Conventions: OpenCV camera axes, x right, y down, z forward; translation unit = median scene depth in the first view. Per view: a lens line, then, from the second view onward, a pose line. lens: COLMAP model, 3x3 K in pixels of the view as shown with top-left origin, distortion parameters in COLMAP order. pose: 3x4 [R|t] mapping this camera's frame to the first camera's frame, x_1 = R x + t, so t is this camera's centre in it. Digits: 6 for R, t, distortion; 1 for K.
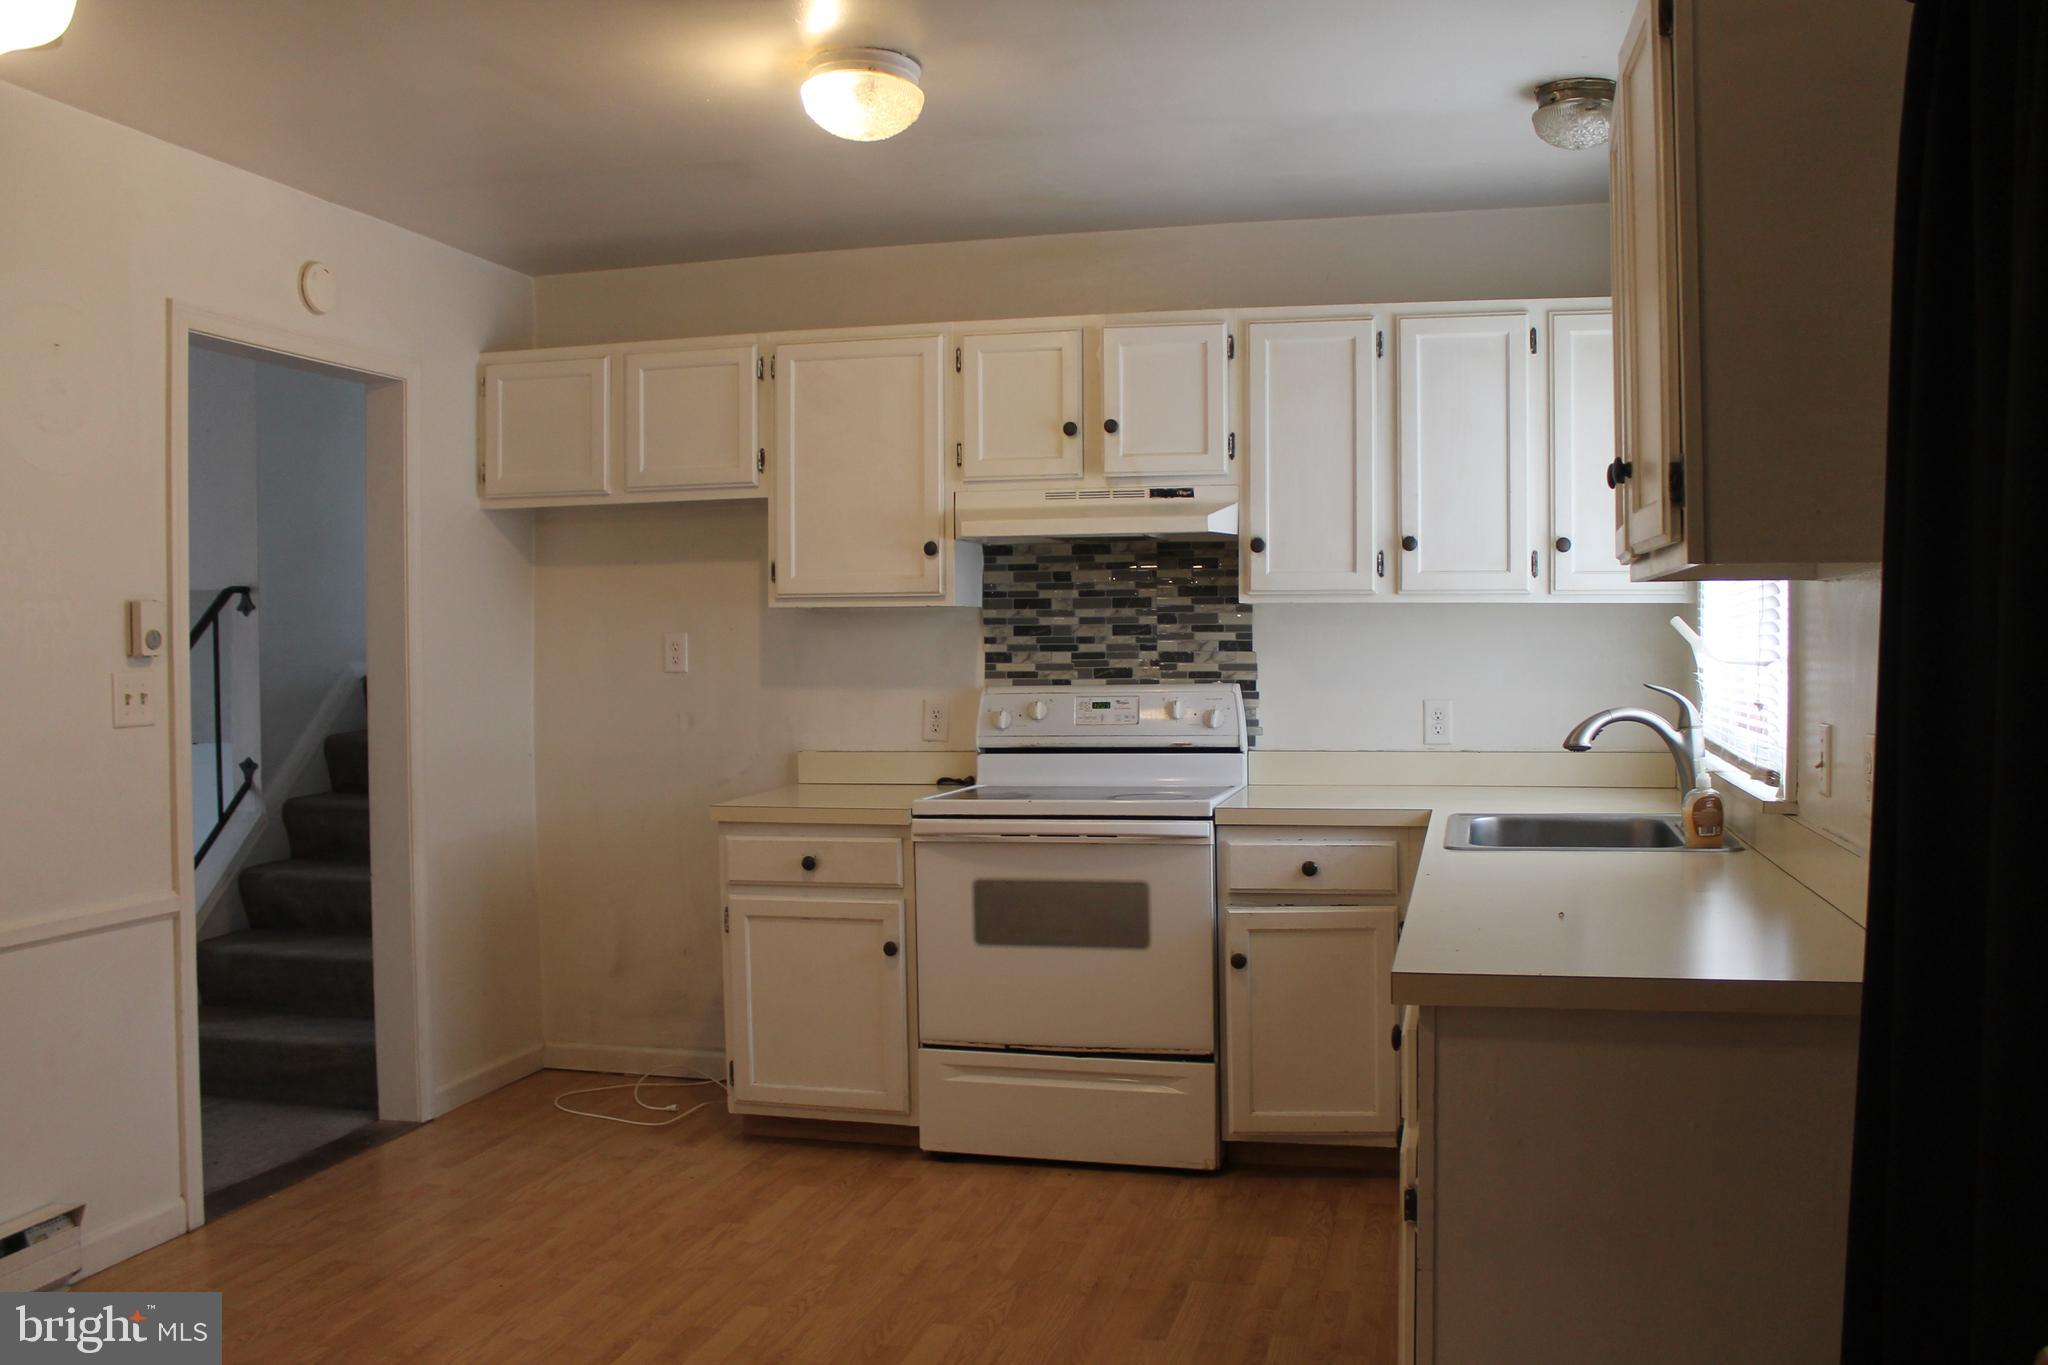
lens RADIAL K [[1747.0, 0, 1024.7], [0, 1747.0, 682.0], [0, 0, 1]] dist [-0.096252, 0.008324]
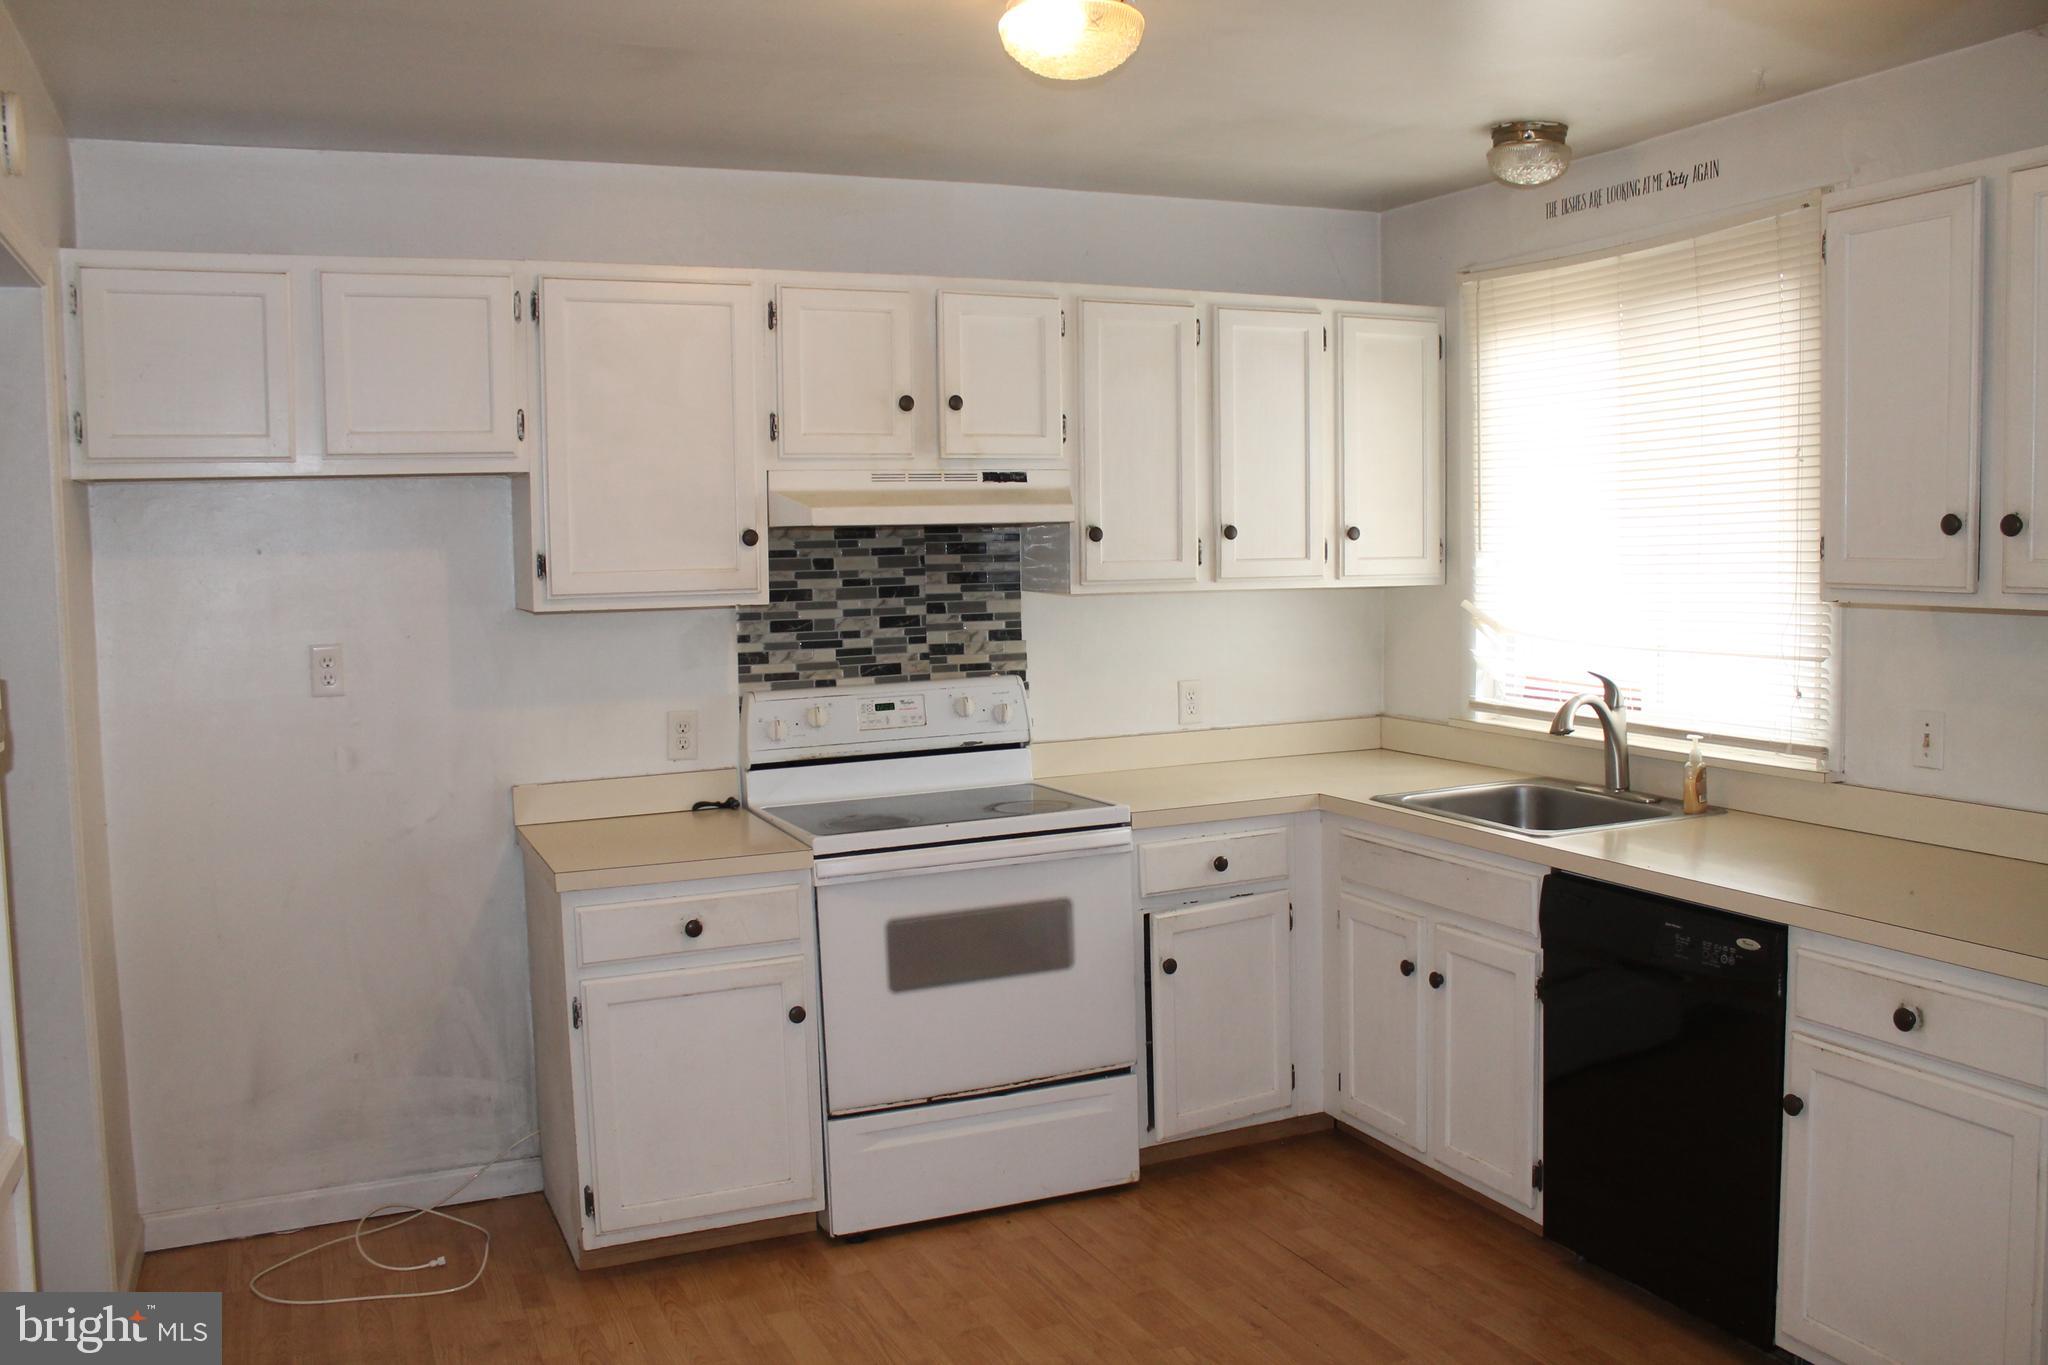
lens RADIAL K [[1747.0, 0, 1027.1], [0, 1747.0, 677.2], [0, 0, 1]] dist [-0.096252, 0.008324]
pose [[0.784874, -0.057367, 0.616995, -0.483559], [0.032031, 0.998130, 0.052057, -0.049531], [-0.618828, -0.021095, 0.785244, 0.258364]]
